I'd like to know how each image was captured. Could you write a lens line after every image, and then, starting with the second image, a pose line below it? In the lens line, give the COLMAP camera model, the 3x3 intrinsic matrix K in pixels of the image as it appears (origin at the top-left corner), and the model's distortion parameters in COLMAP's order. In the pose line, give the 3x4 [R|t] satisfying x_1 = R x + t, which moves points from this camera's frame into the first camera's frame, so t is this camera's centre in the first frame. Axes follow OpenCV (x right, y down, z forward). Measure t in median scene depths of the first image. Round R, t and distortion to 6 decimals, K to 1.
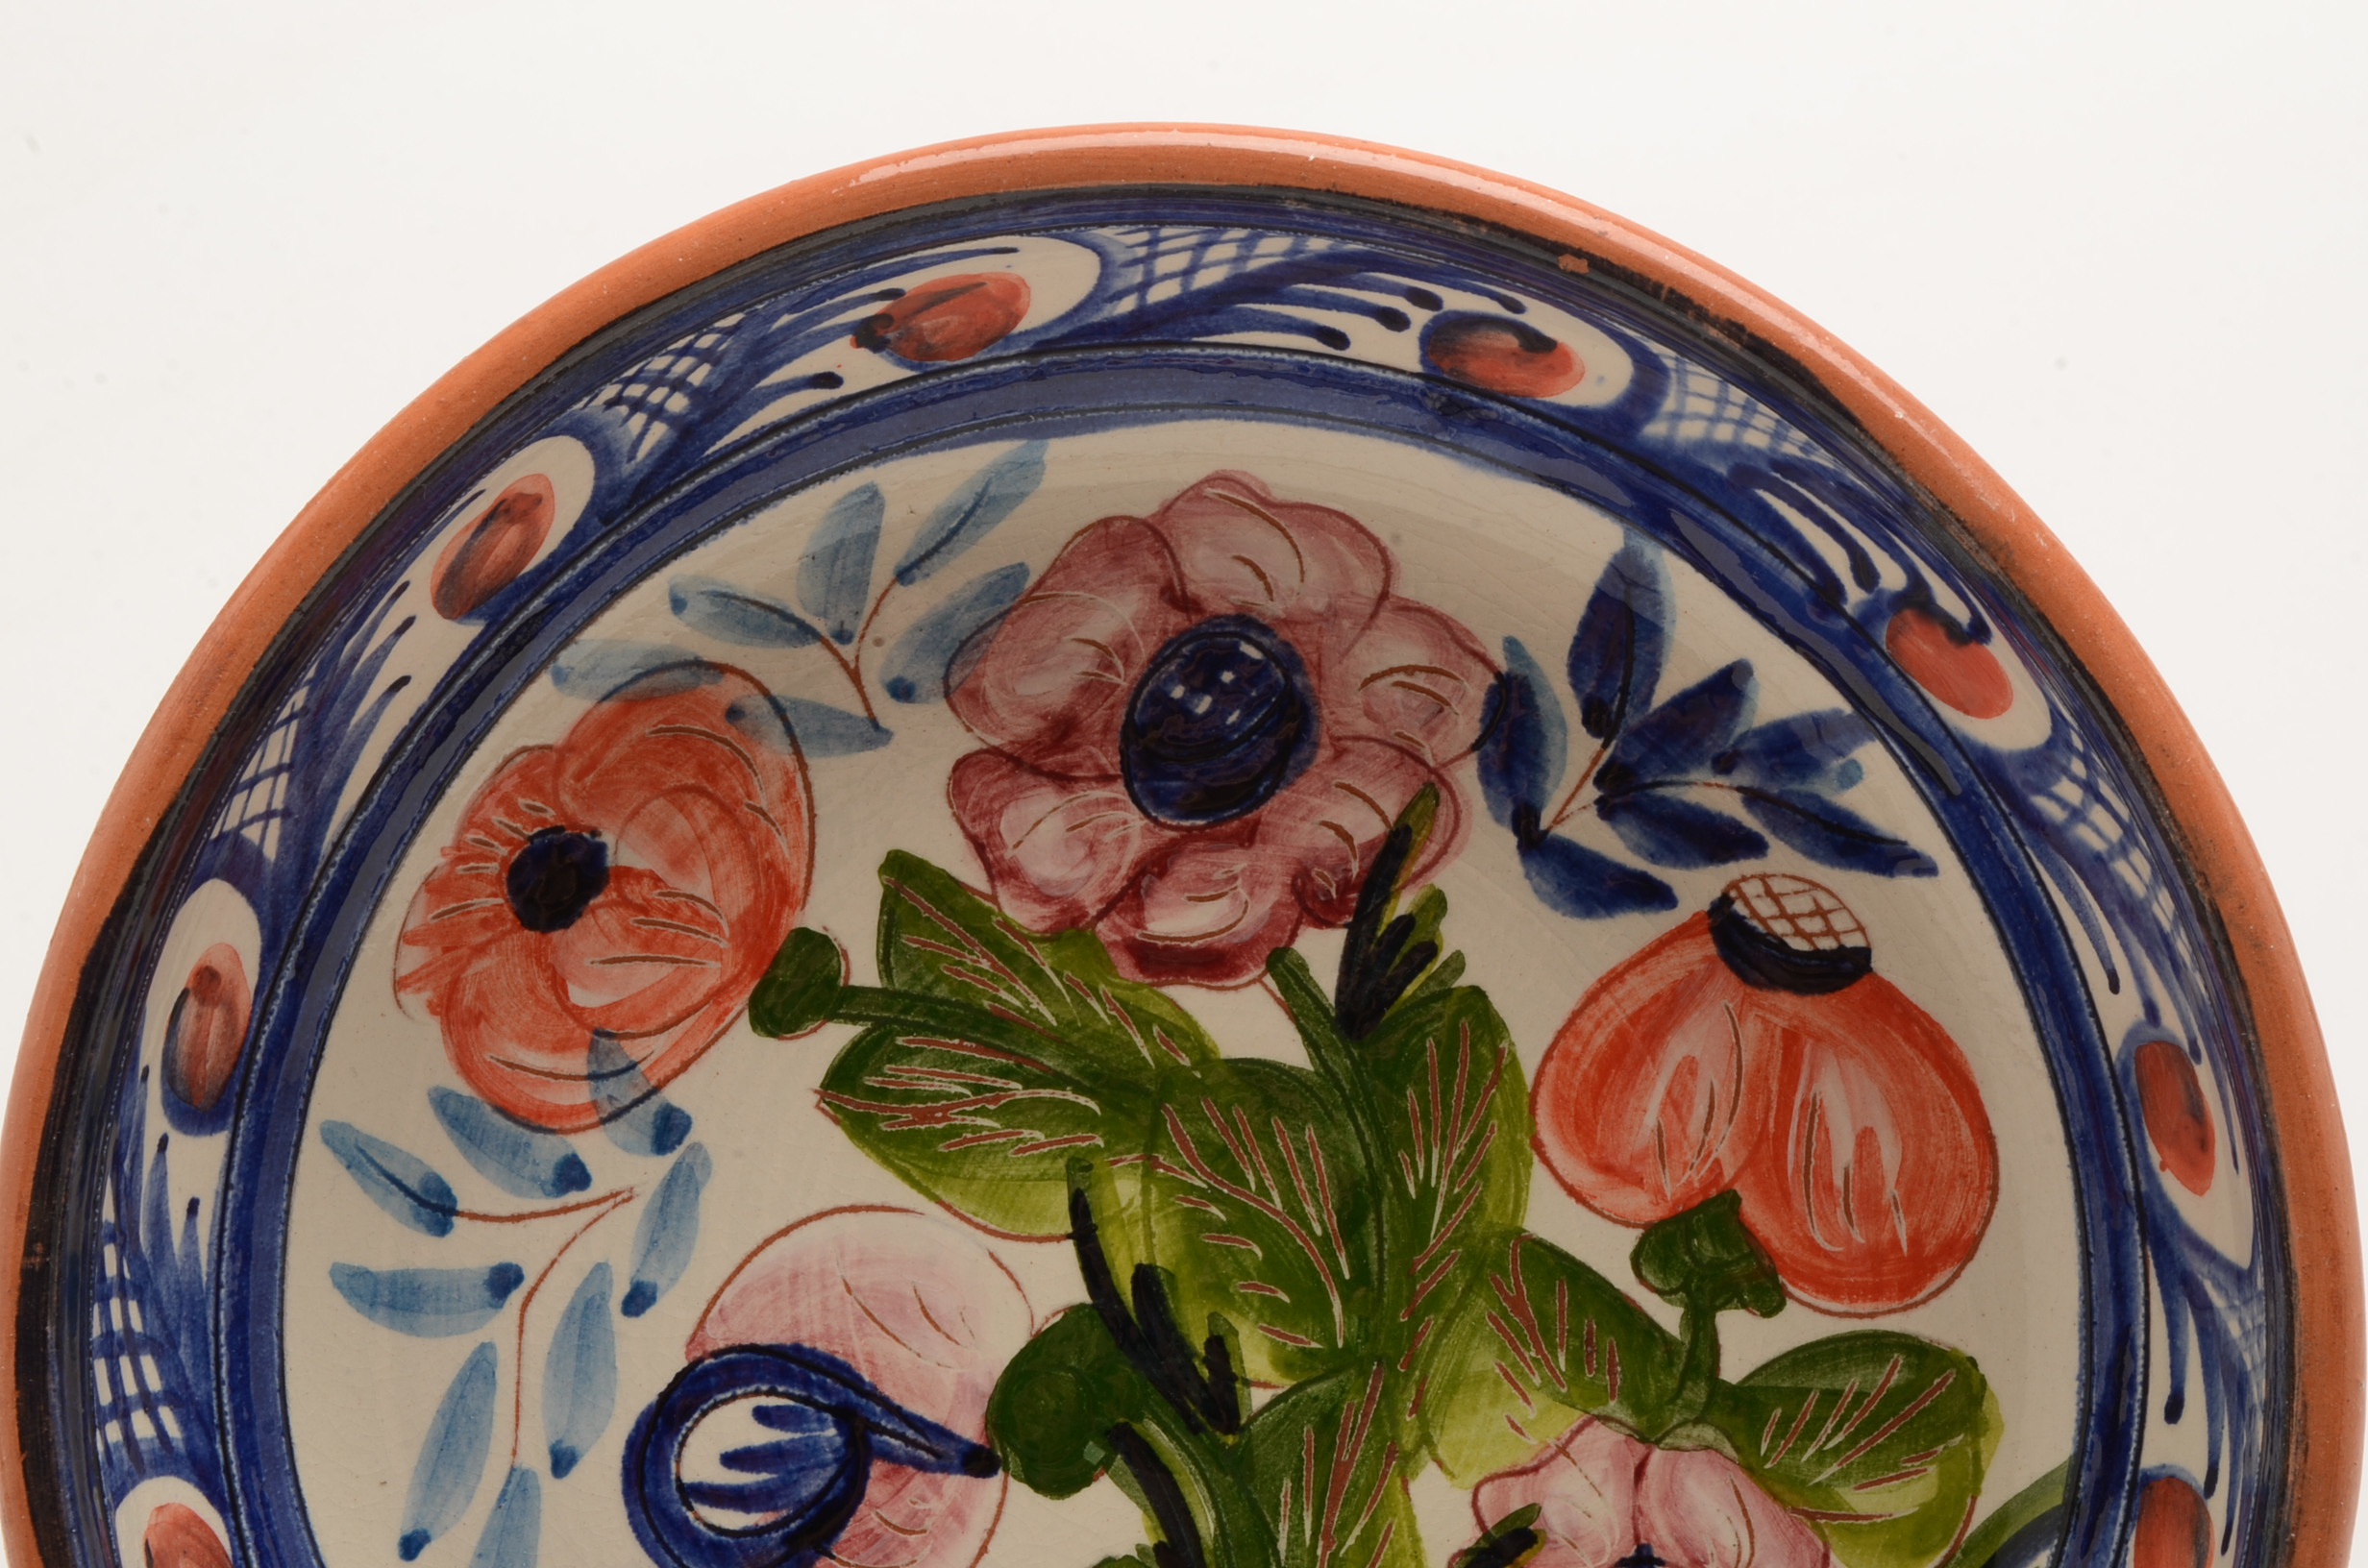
lens RADIAL K [[5204.0, 0, 1184.0], [0, 5204.0, 784.0], [0, 0, 1]] dist [0.073342, 0.030423]
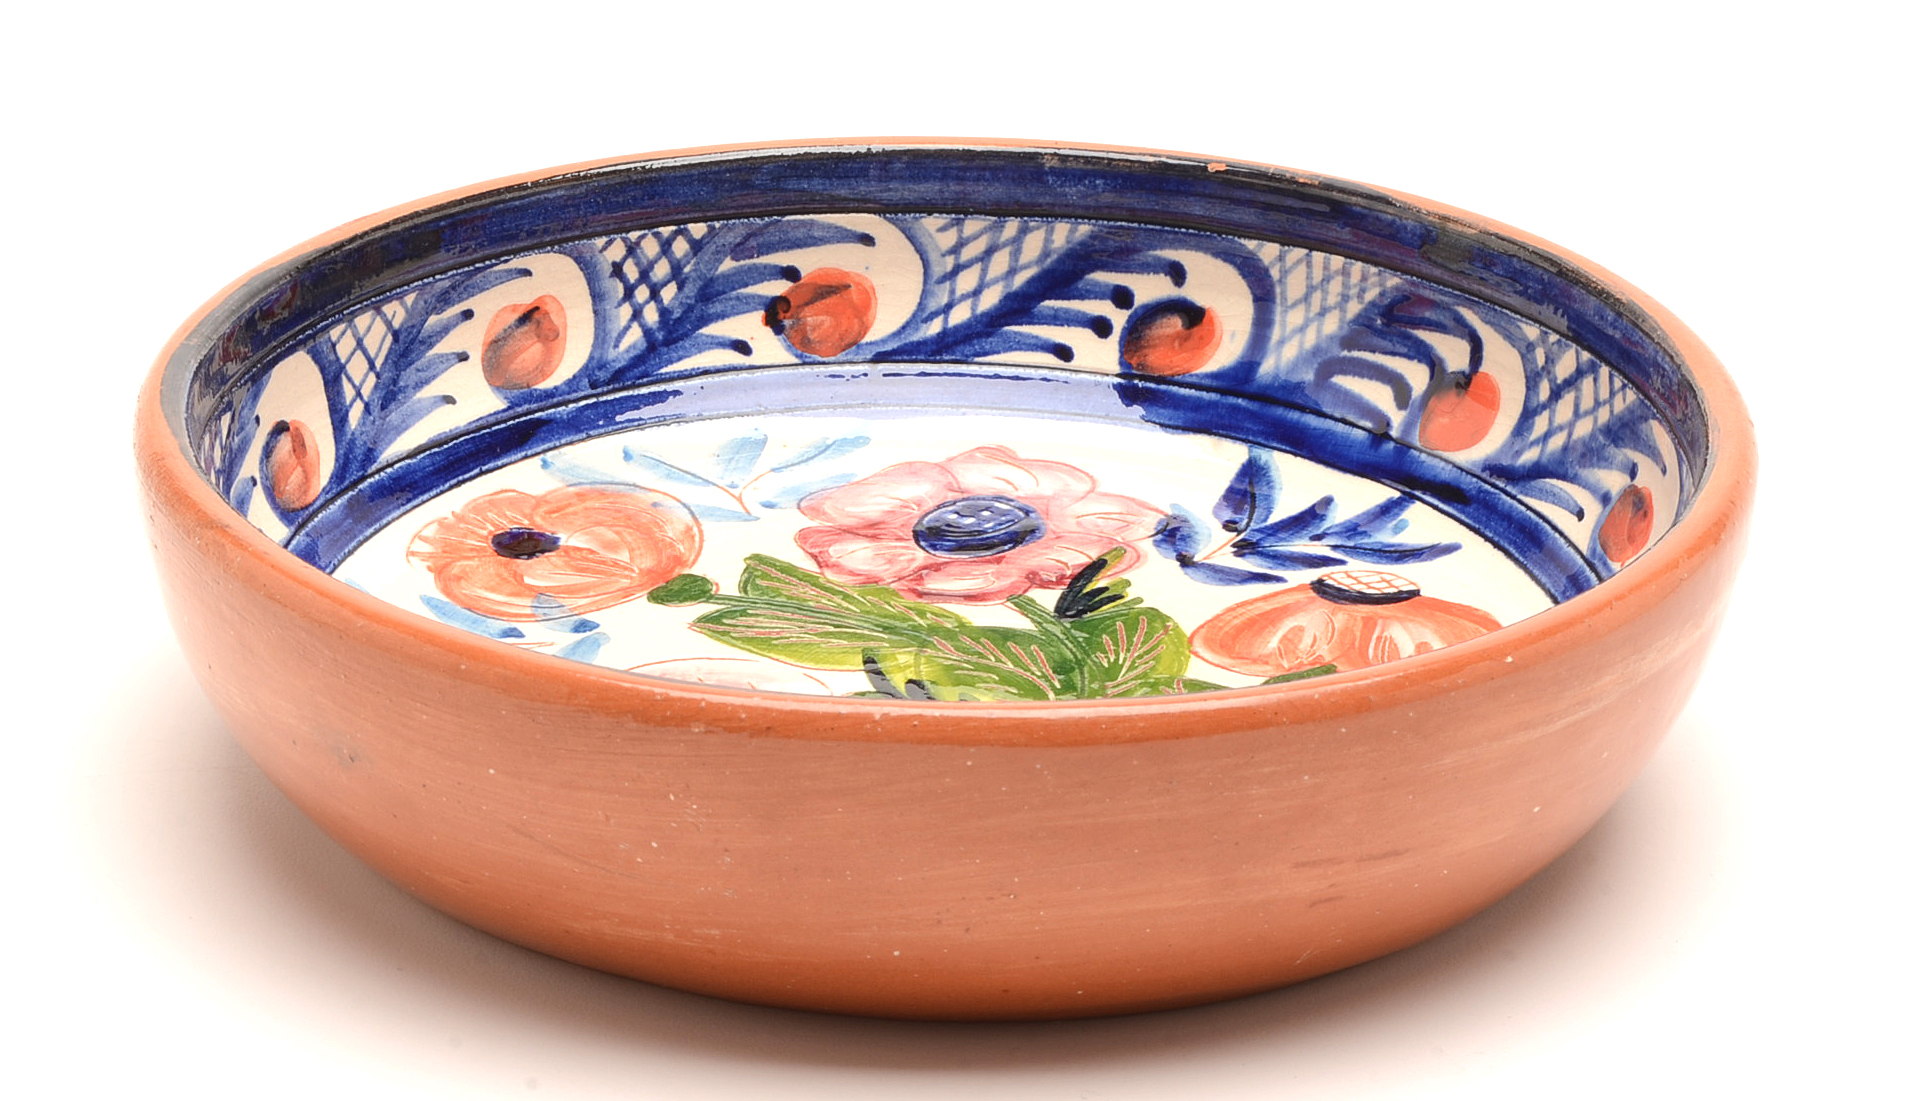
lens RADIAL K [[4941.9, 0, 1004.3], [0, 4941.9, 555.2], [0, 0, 1]] dist [0.116133, 0.702289]
pose [[0.997546, 0.069960, 0.002585, 0.010807], [-0.029846, 0.458394, -0.888248, 1.262018], [-0.063327, 0.885991, 0.459358, 0.358914]]
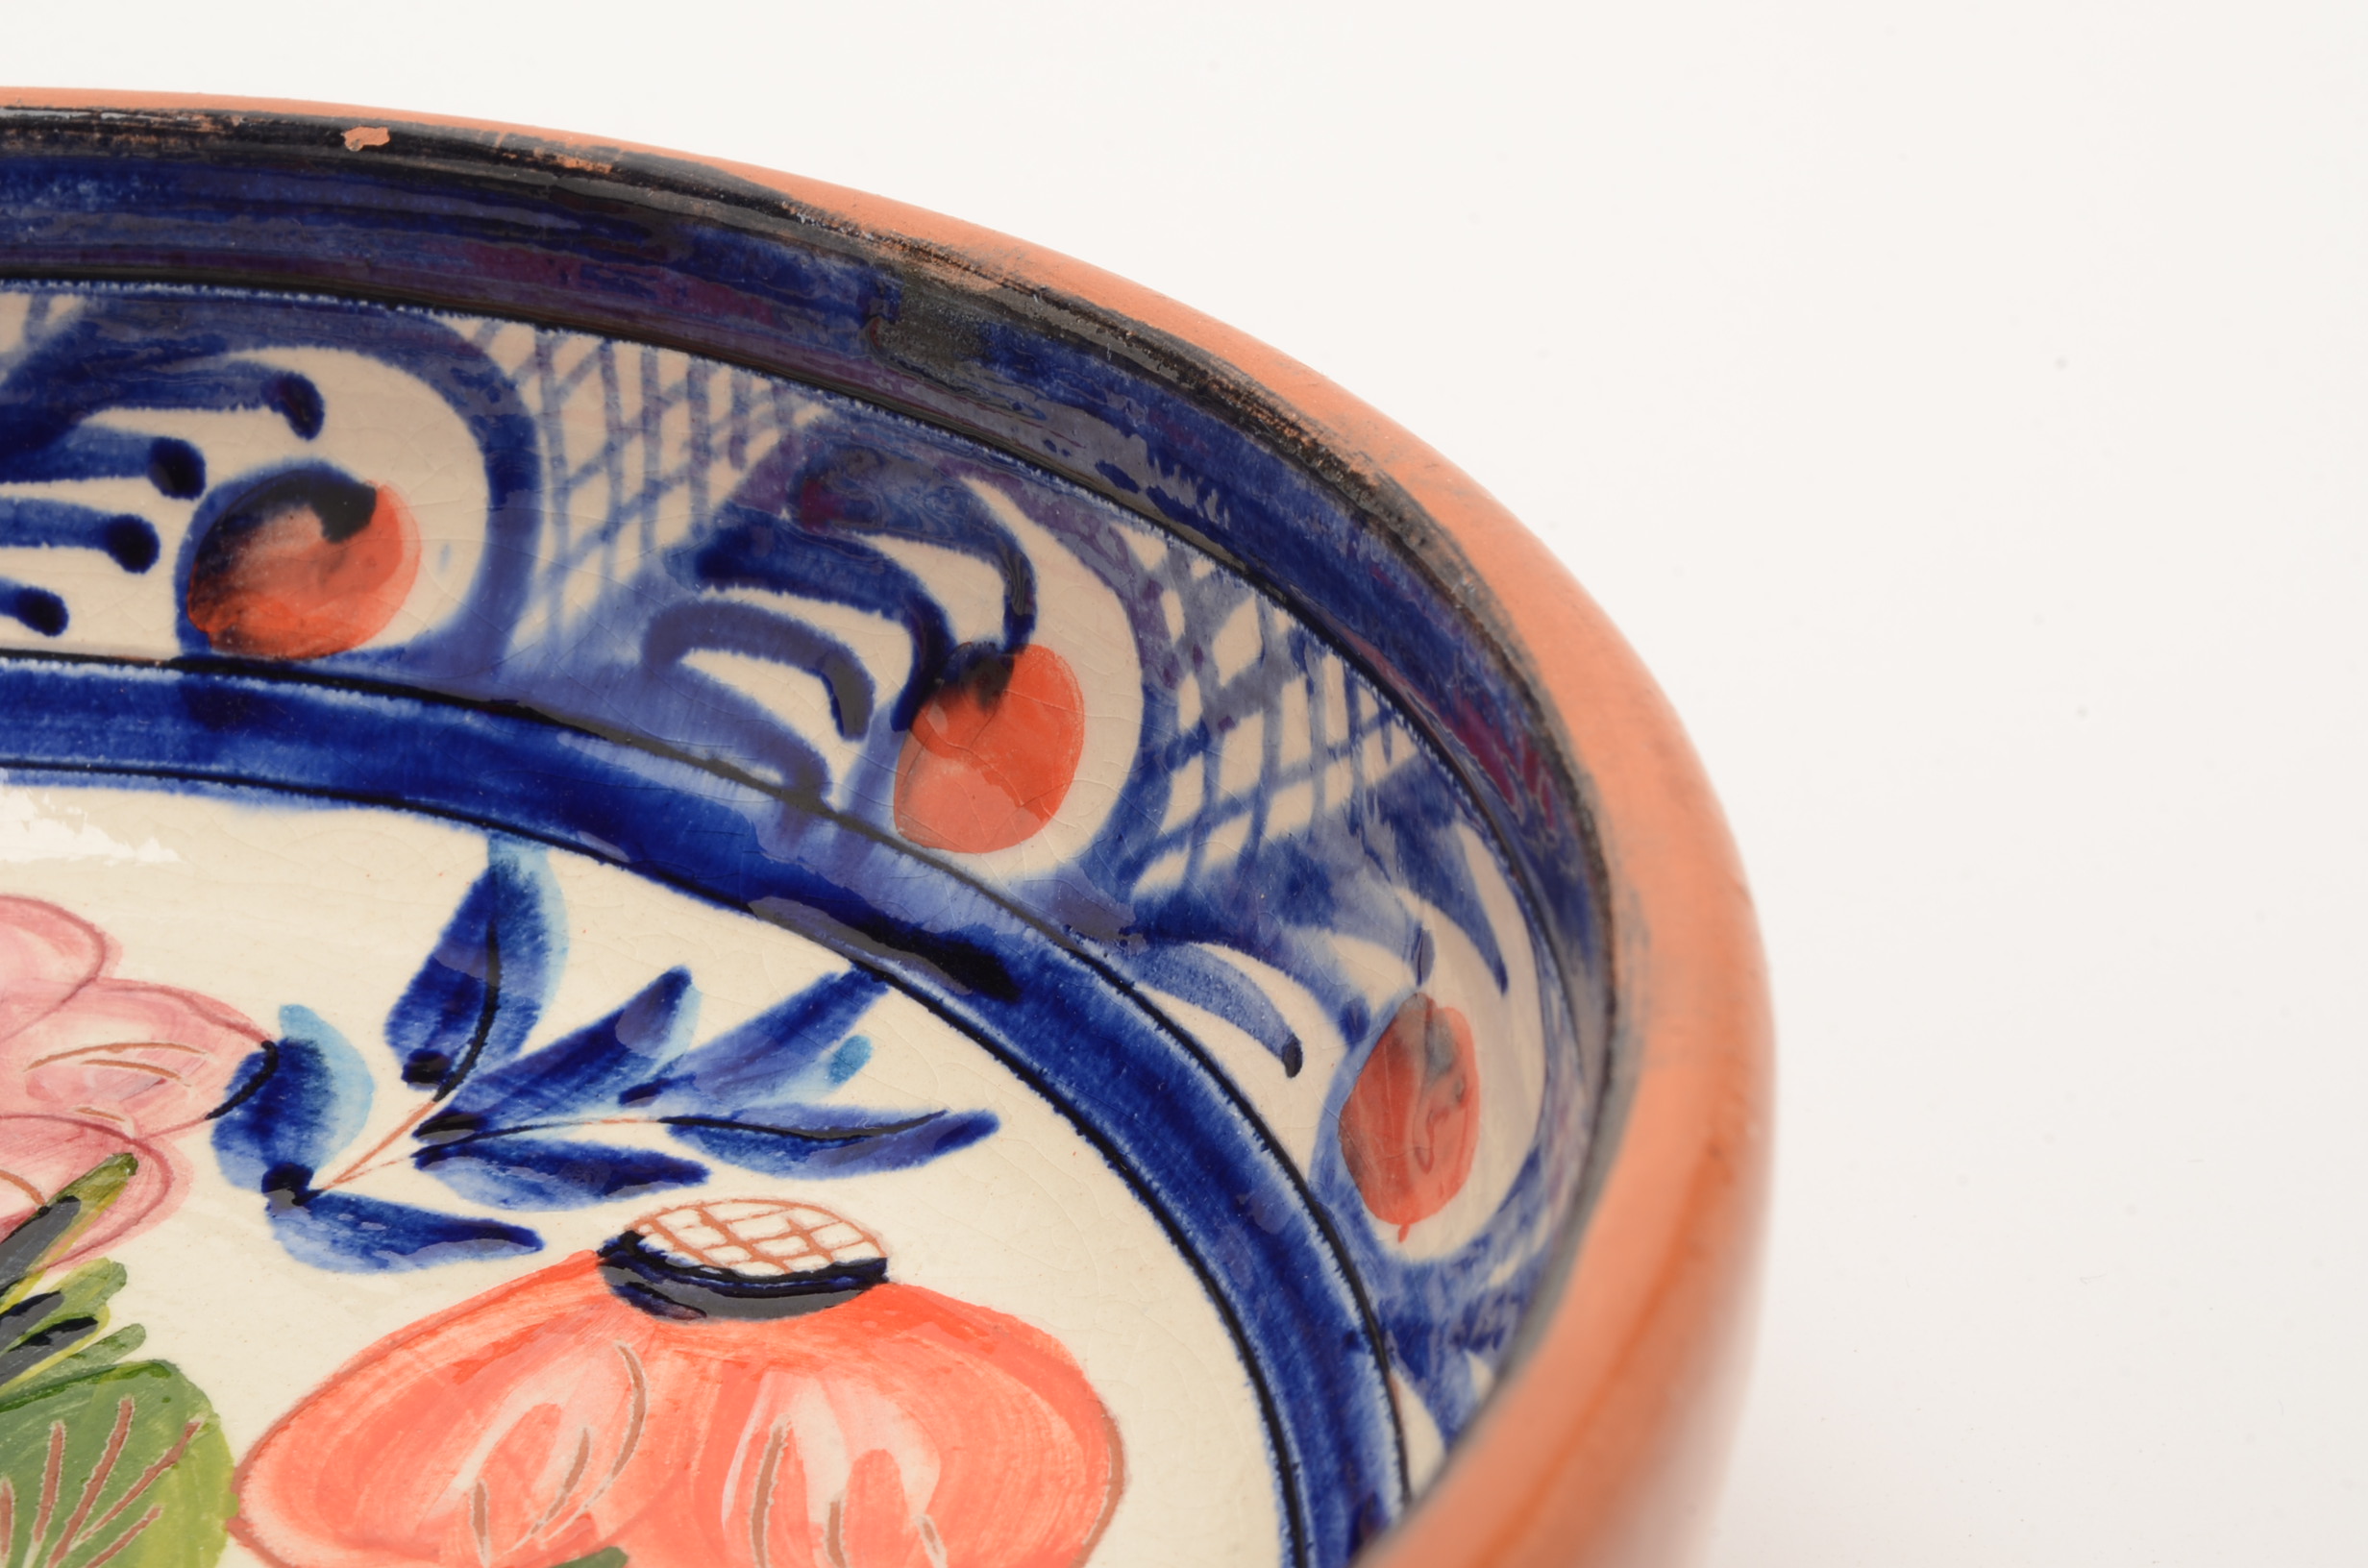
lens RADIAL K [[5204.0, 0, 1184.0], [0, 5204.0, 784.0], [0, 0, 1]] dist [0.073342, 0.030423]
pose [[0.998448, 0.008405, 0.055062, 0.131962], [0.042691, 0.519490, -0.853410, 0.474442], [-0.035777, 0.854435, 0.518324, 0.669200]]
